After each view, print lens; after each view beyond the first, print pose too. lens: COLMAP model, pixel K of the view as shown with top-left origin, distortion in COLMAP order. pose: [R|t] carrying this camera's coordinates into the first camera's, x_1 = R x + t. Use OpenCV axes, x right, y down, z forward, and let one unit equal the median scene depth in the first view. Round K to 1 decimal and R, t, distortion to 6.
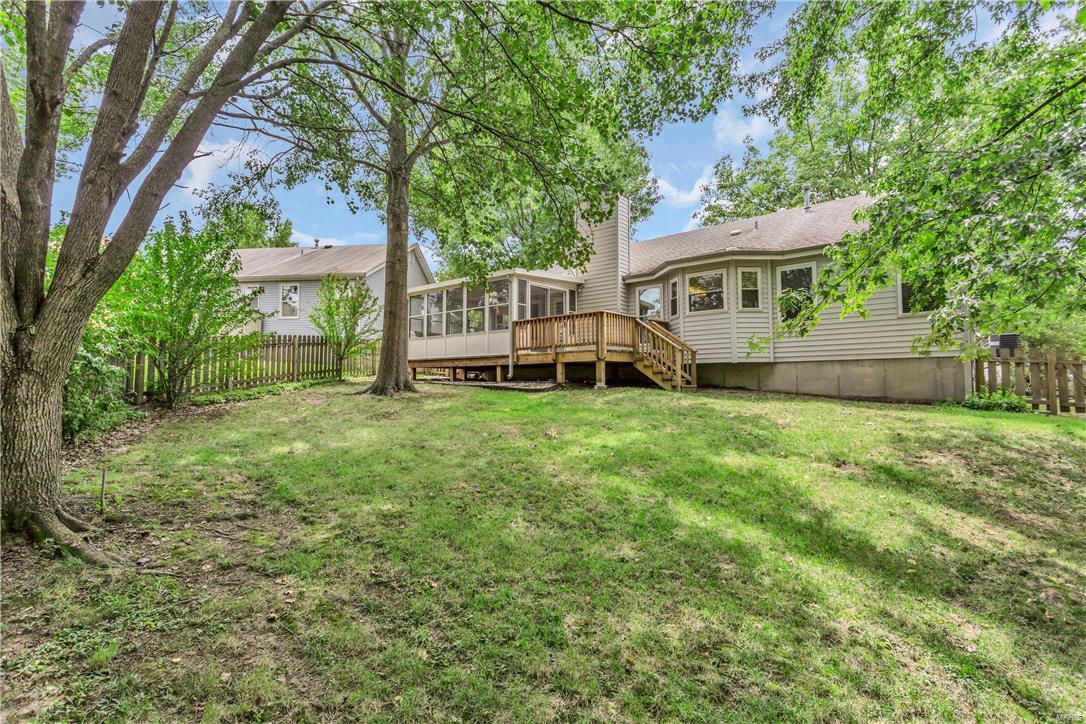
lens RADIAL K [[536.6, 0, 543.0], [0, 536.6, 362.0], [0, 0, 1]] dist [0.000127, -0.000041]
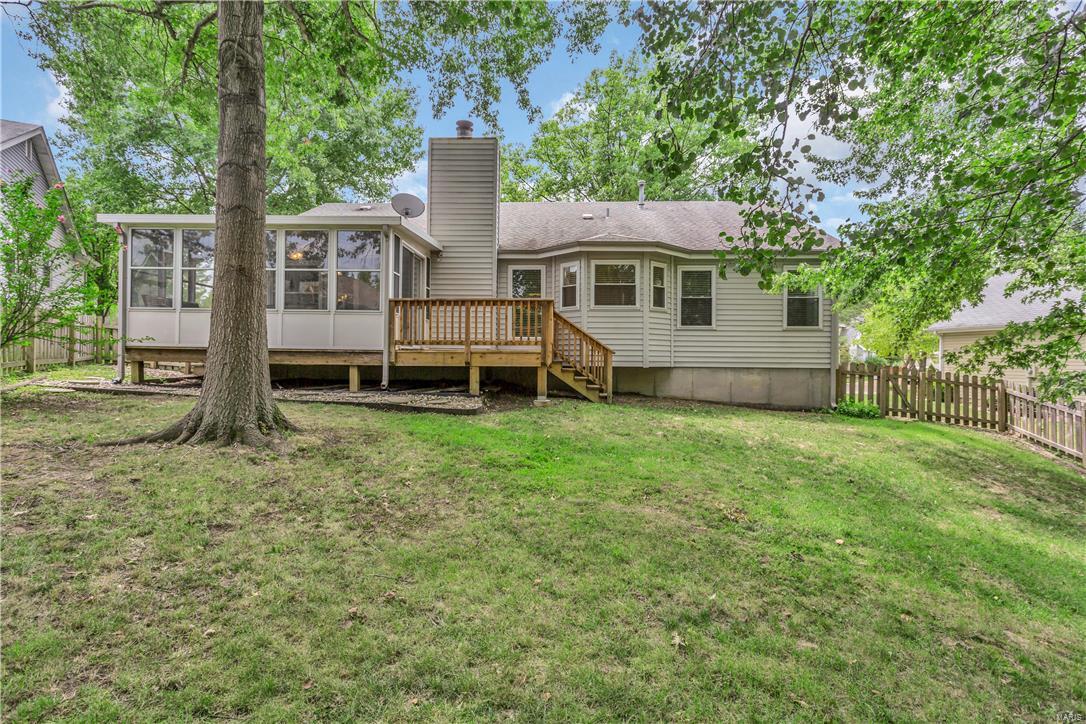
lens RADIAL K [[536.6, 0, 543.0], [0, 536.6, 362.0], [0, 0, 1]] dist [0.000127, -0.000041]
pose [[0.788950, 0.009058, 0.614391, -0.324442], [-0.043332, 0.998222, 0.040926, -0.036466], [-0.612928, -0.058912, 0.787939, 0.394513]]
